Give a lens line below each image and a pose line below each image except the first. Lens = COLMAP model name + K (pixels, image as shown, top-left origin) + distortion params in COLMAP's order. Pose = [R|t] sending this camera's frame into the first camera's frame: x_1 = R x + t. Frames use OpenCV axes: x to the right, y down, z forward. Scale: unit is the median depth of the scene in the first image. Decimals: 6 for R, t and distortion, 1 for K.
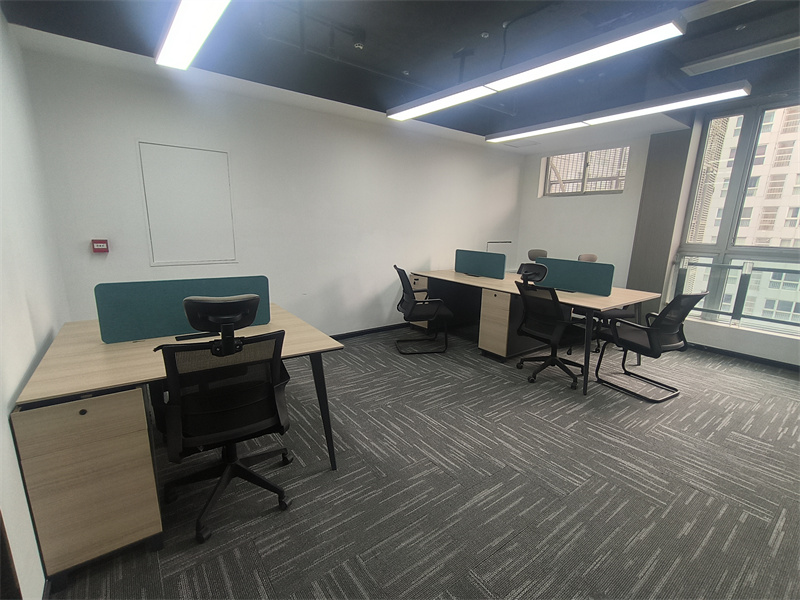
lens RADIAL K [[370.2, 0, 400.8], [0, 370.2, 303.0], [0, 0, 1]] dist [0.003810, 0.000452]
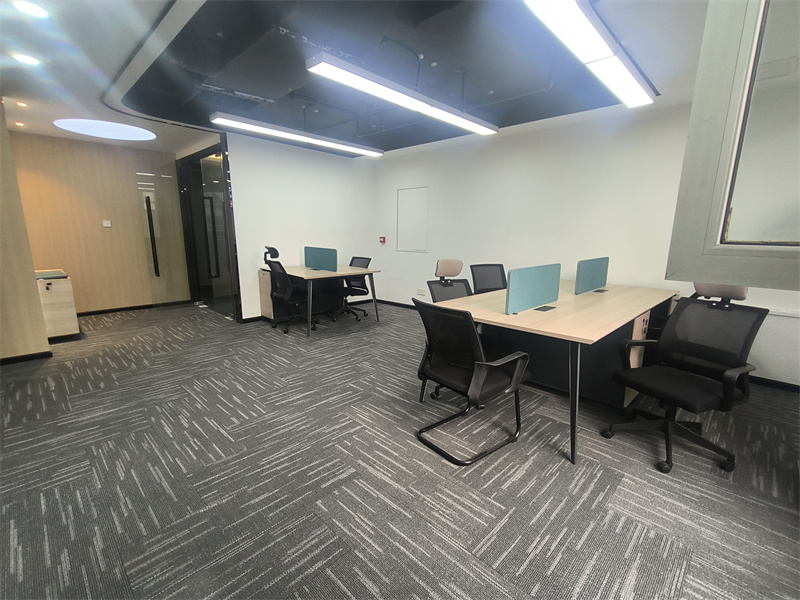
lens RADIAL K [[370.2, 0, 400.4], [0, 370.2, 302.0], [0, 0, 1]] dist [0.003810, 0.000452]
pose [[0.148233, 0.164502, -0.975175, 1.618790], [-0.207628, 0.969268, 0.131945, -0.121896], [0.966911, 0.182915, 0.177833, 0.892890]]
